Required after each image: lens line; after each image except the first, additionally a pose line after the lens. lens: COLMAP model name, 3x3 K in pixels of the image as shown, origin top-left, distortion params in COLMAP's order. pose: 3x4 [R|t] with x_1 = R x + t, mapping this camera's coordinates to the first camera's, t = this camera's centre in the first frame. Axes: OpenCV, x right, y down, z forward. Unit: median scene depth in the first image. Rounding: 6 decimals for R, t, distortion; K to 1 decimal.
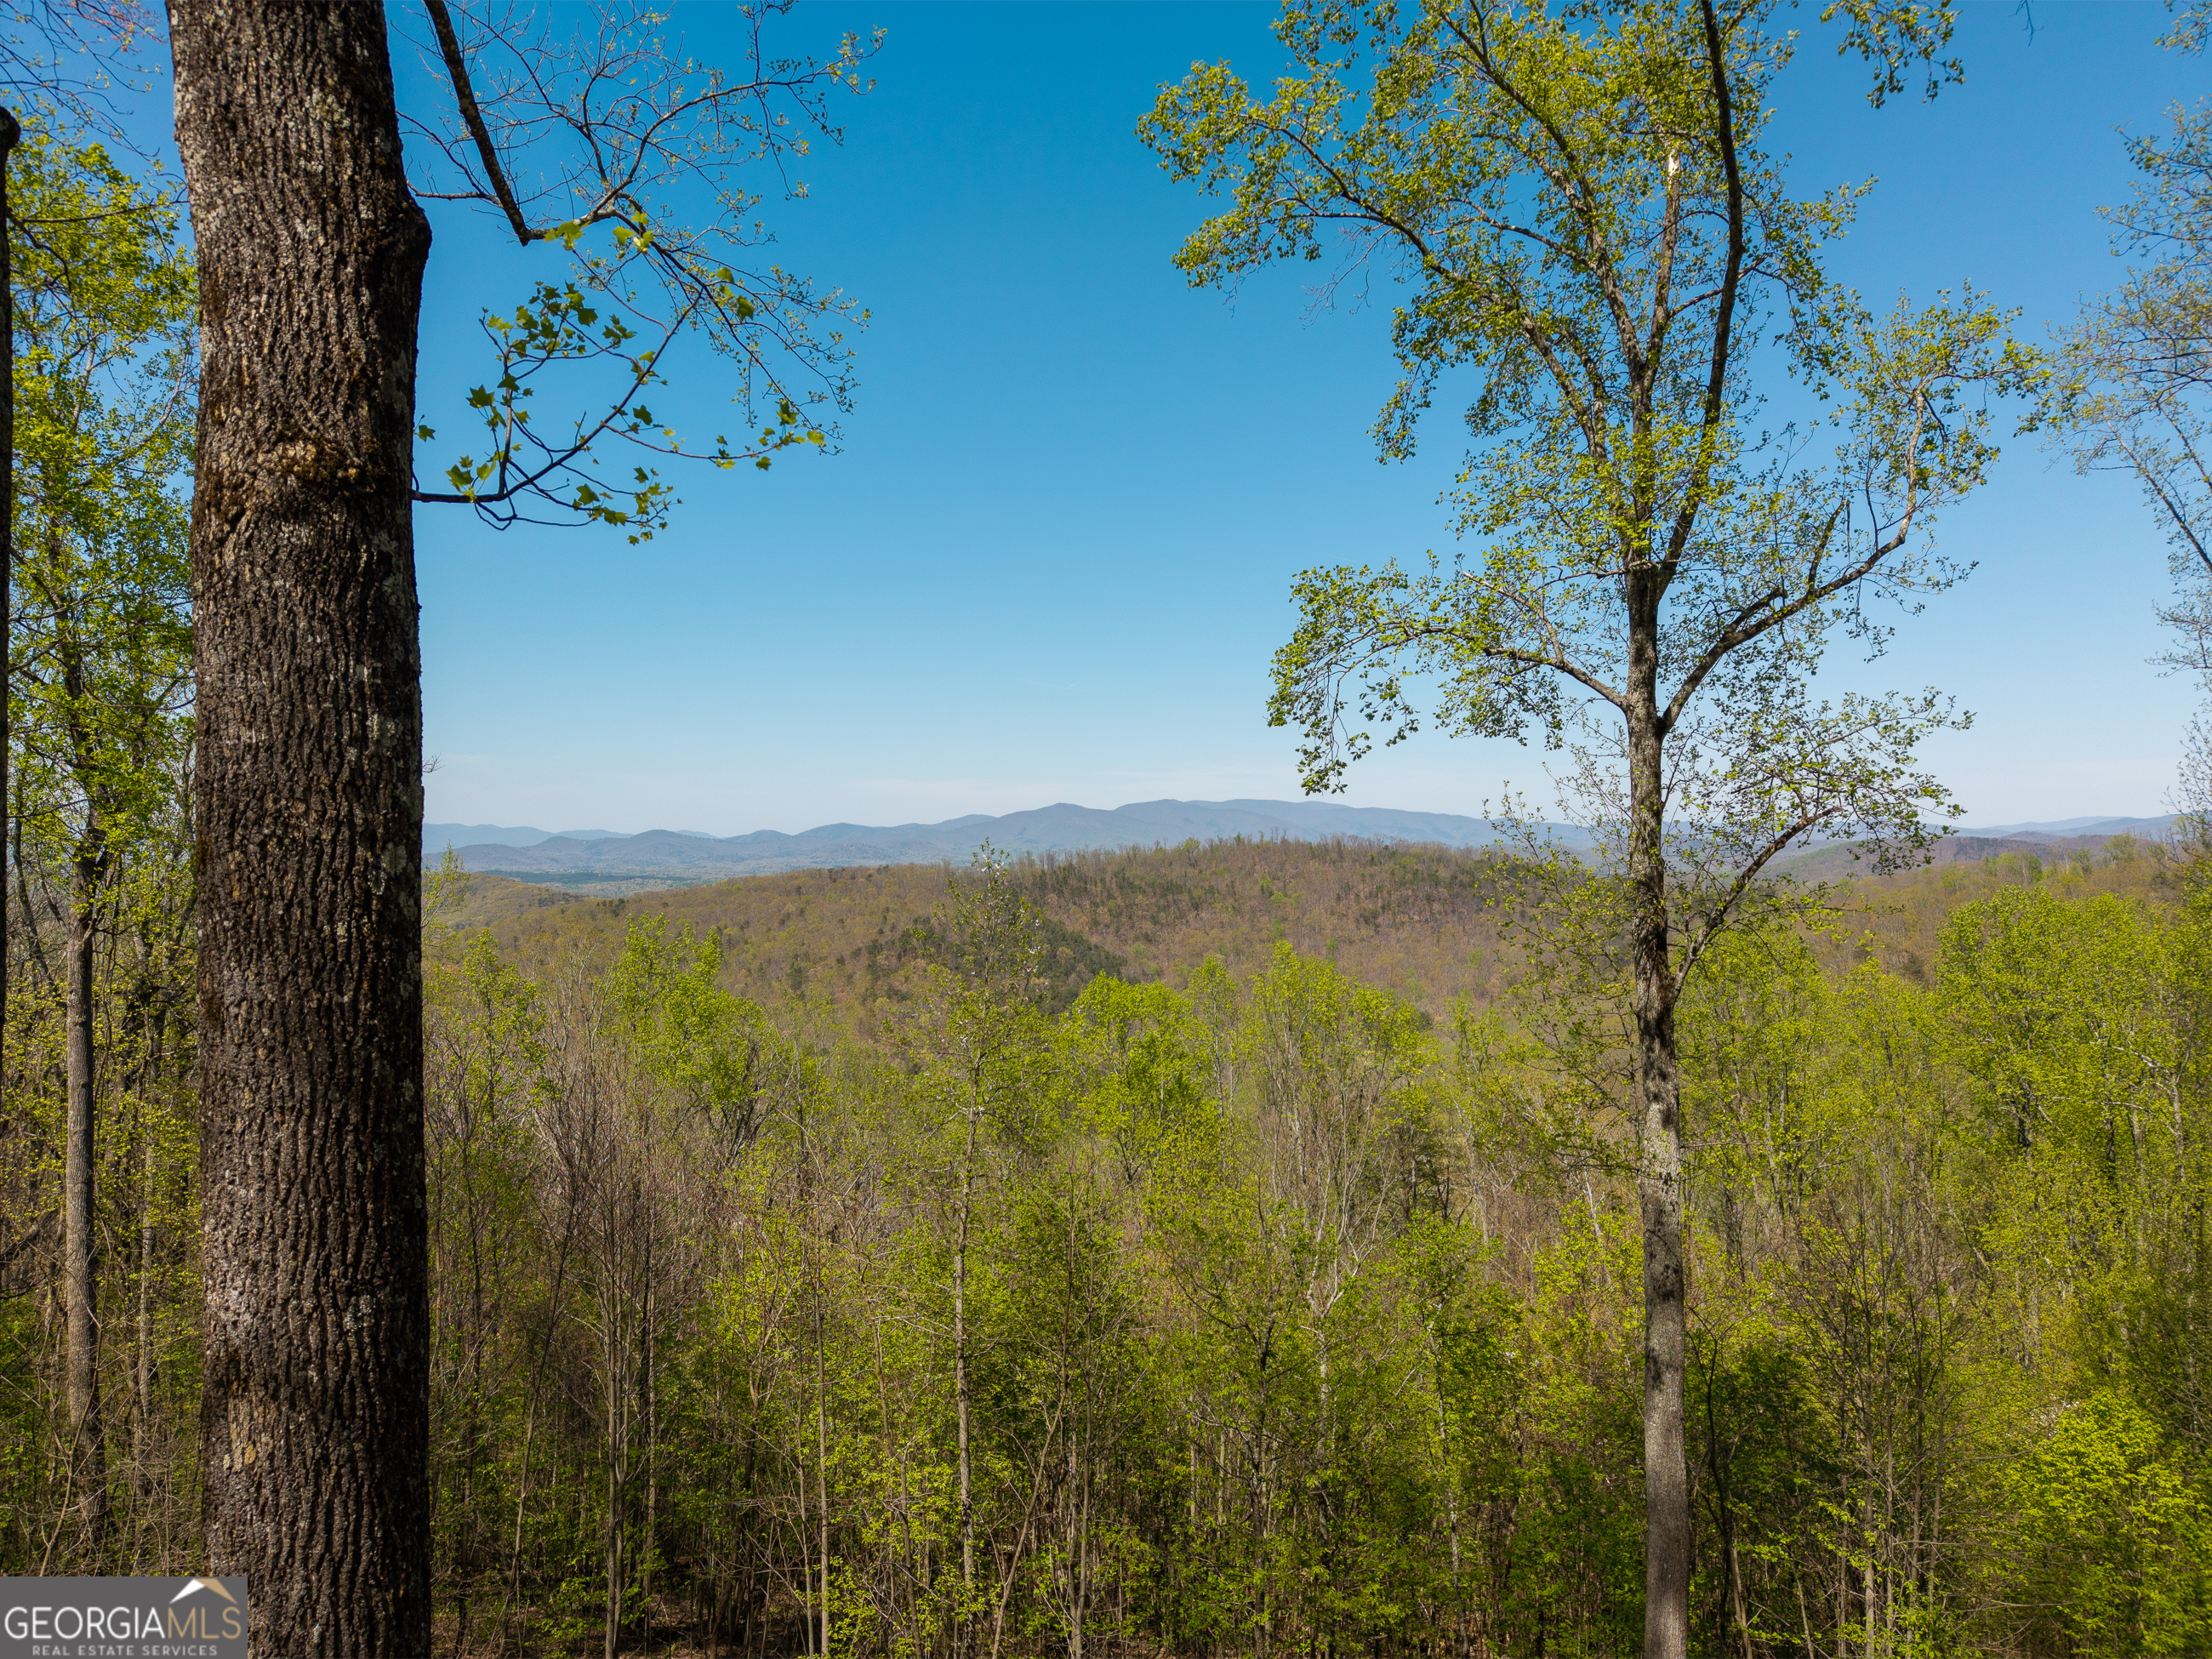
lens RADIAL K [[1513.7, 0, 1106.0], [0, 1513.7, 829.5], [0, 0, 1]] dist [0.034269, -0.026559]
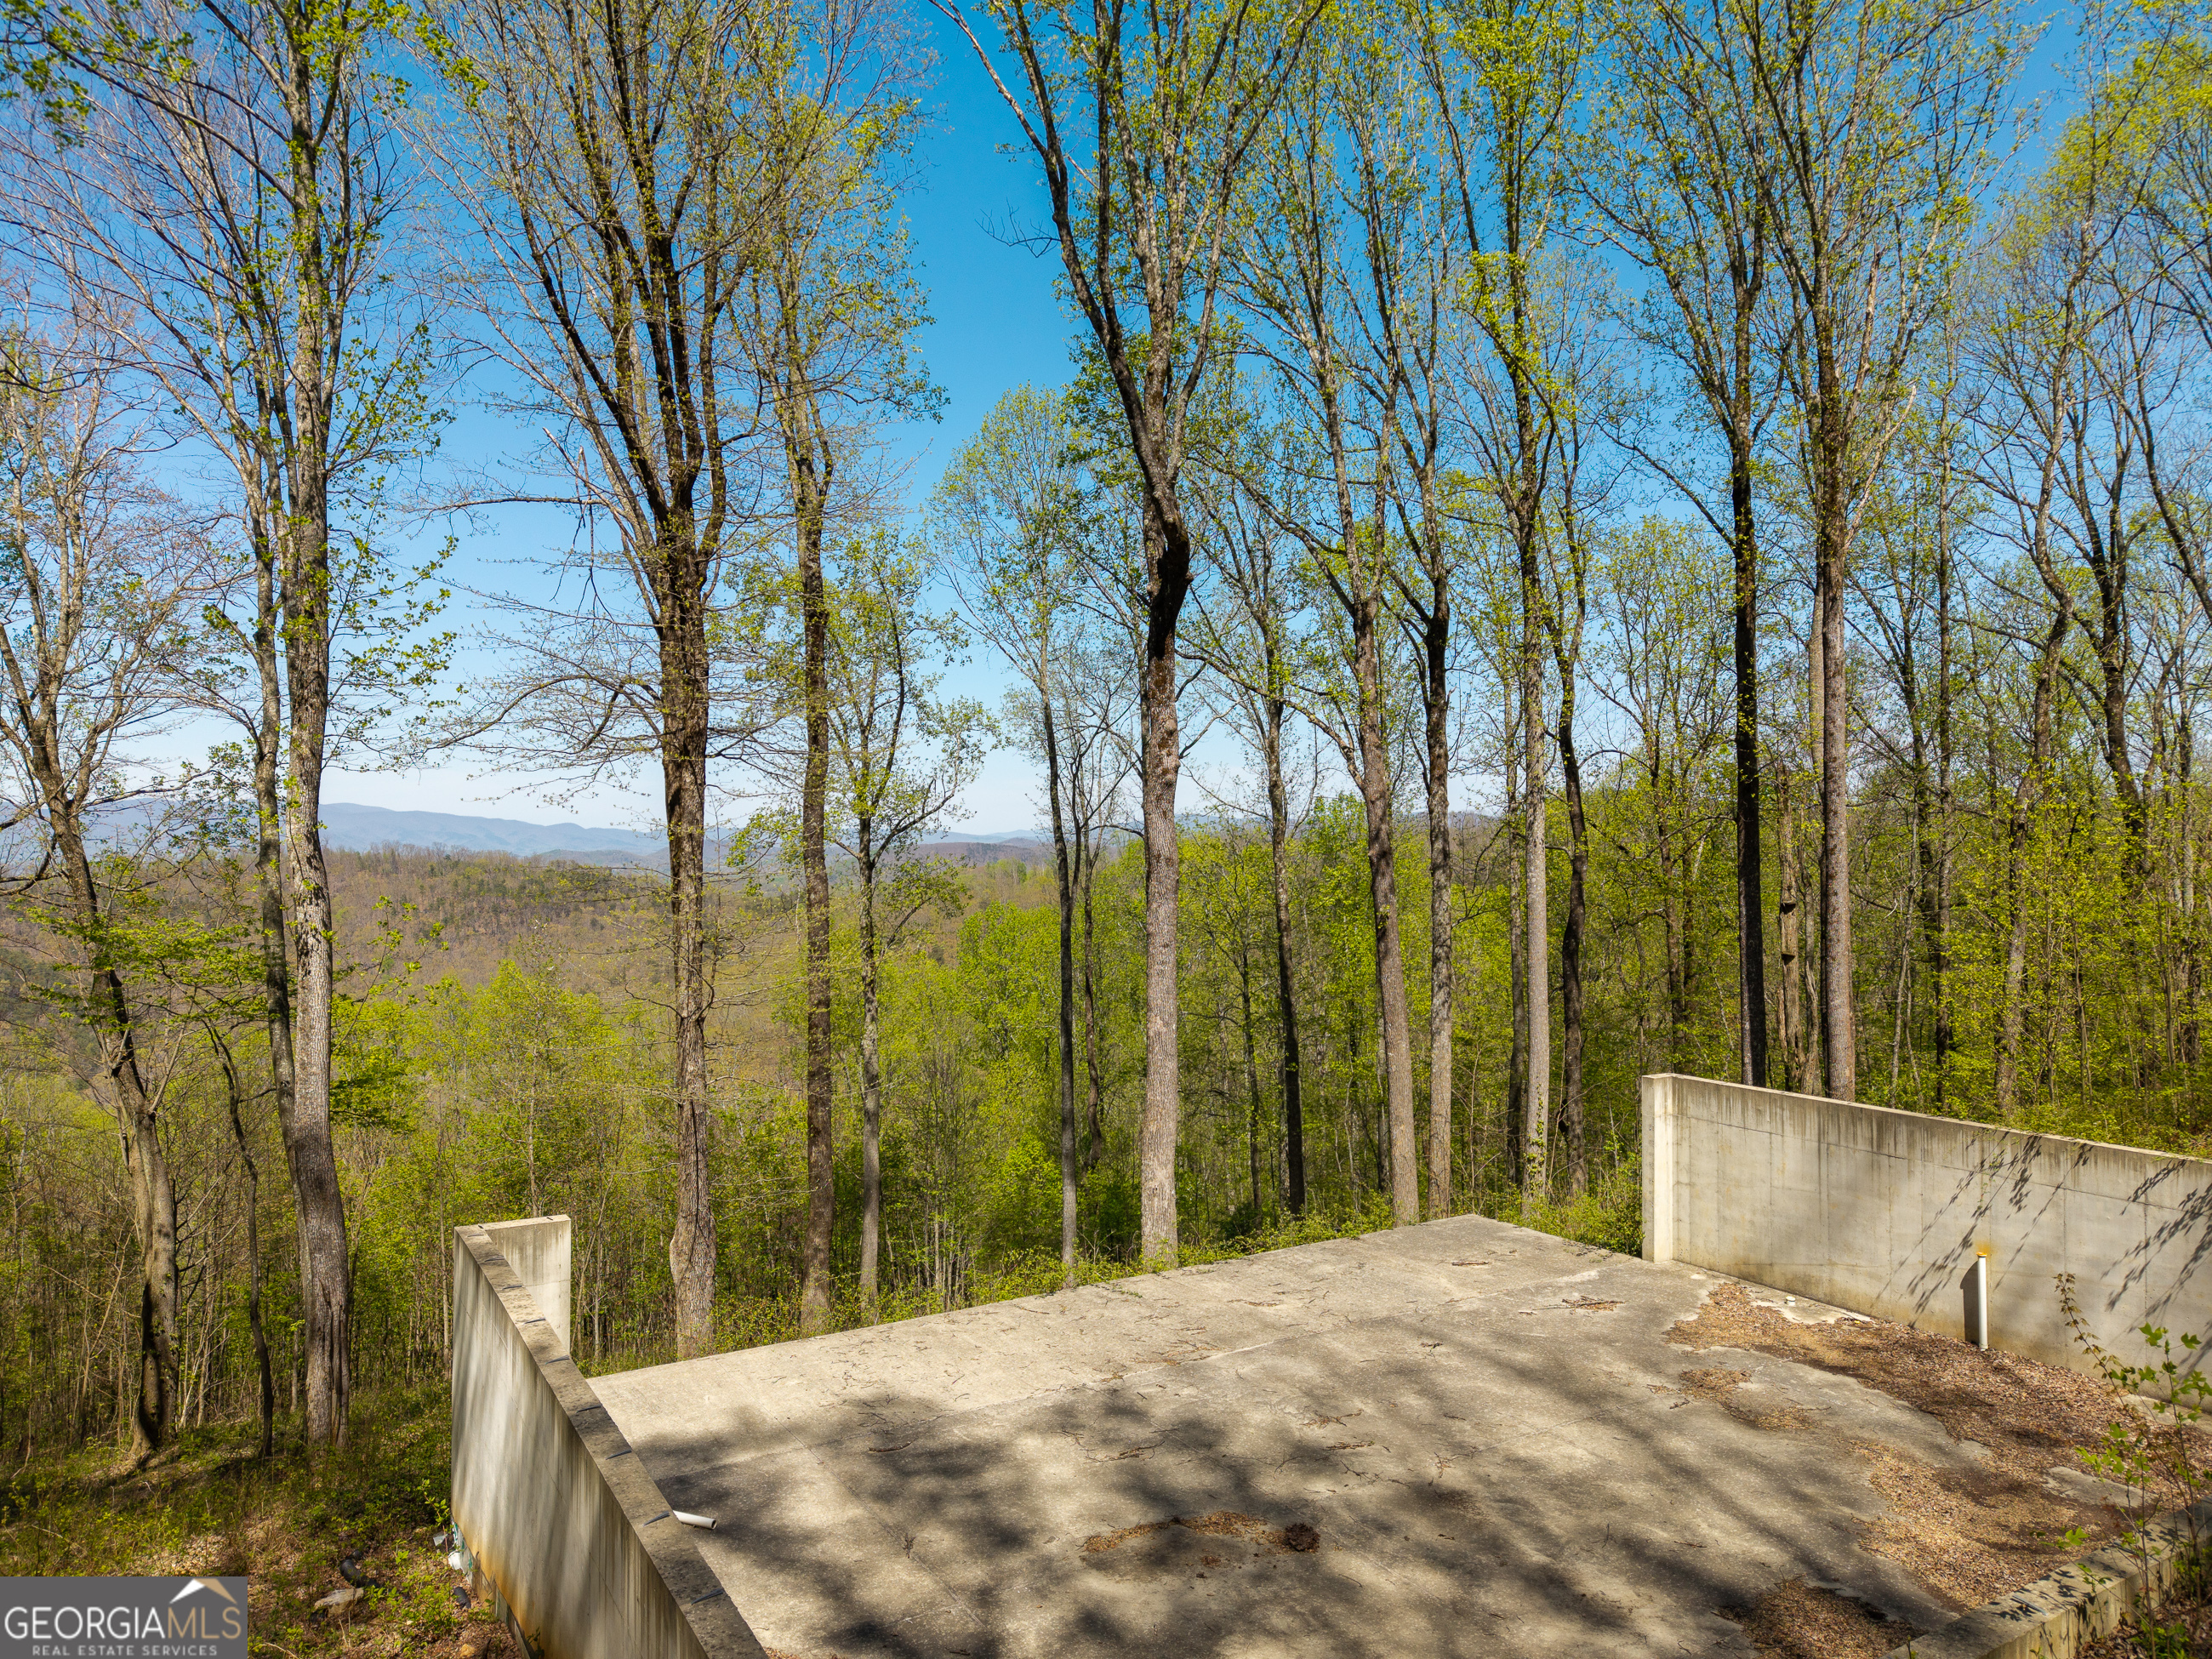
lens RADIAL K [[1513.7, 0, 1106.0], [0, 1513.7, 829.5], [0, 0, 1]] dist [0.034269, -0.026559]
pose [[0.825302, 0.004242, 0.564675, -0.669291], [-0.002058, 0.999988, -0.004505, -0.105638], [-0.564687, 0.002556, 0.825301, -1.186198]]
